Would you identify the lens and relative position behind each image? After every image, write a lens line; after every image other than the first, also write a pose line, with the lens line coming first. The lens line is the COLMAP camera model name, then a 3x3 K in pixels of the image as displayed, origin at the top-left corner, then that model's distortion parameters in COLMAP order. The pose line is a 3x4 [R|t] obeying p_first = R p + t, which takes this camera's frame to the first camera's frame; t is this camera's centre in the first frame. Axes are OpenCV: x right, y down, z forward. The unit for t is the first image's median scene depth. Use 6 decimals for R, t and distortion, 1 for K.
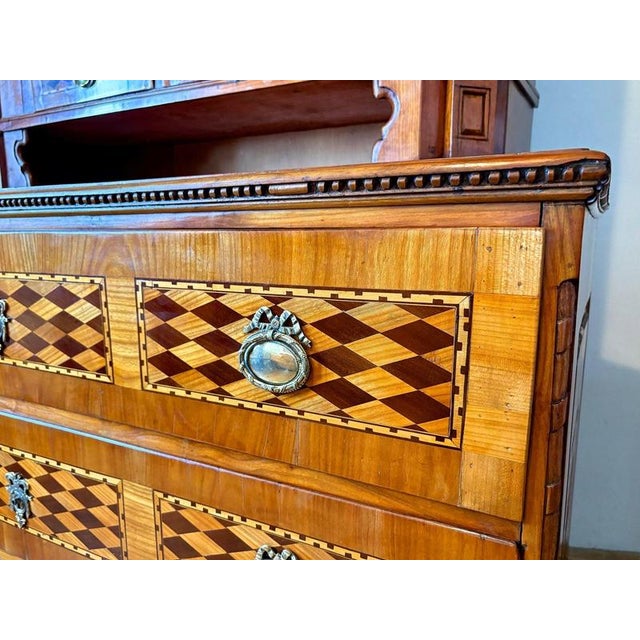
lens RADIAL K [[530.4, 0, 318.3], [0, 530.4, 324.4], [0, 0, 1]] dist [0.050319, -0.056877]
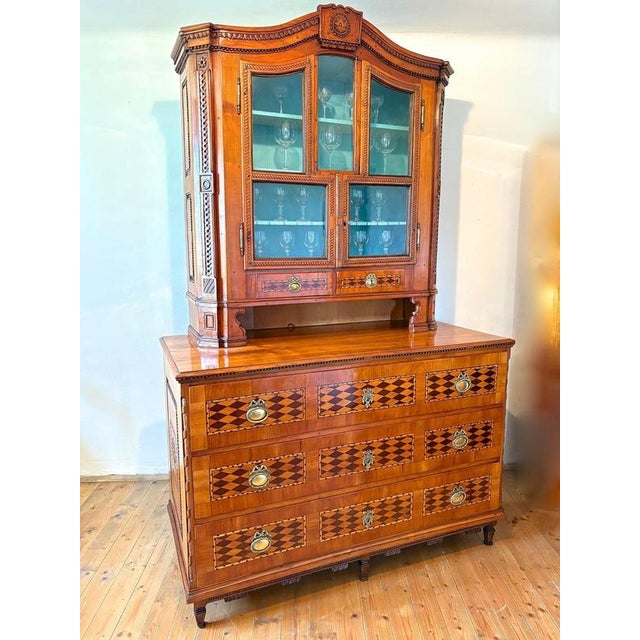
lens RADIAL K [[497.0, 0, 325.2], [0, 497.0, 320.0], [0, 0, 1]] dist [0.037294, -0.024172]
pose [[0.628840, -0.119468, 0.768302, -3.561542], [0.134395, 0.989953, 0.043935, -0.728867], [-0.765832, 0.075628, 0.638578, -0.733581]]
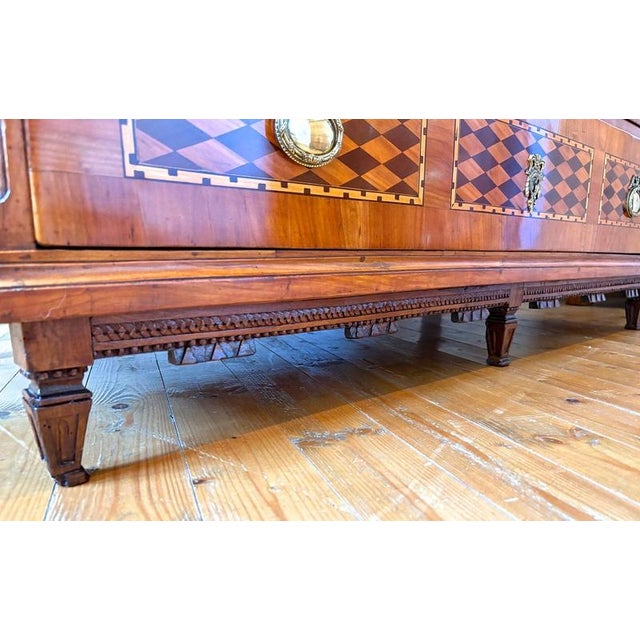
lens RADIAL K [[497.0, 0, 323.6], [0, 497.0, 347.3], [0, 0, 1]] dist [0.037294, -0.024172]
pose [[0.344560, -0.159355, 0.925140, -2.283419], [0.163965, 0.980555, 0.107833, 1.095005], [-0.924334, 0.114536, 0.363989, 1.532448]]
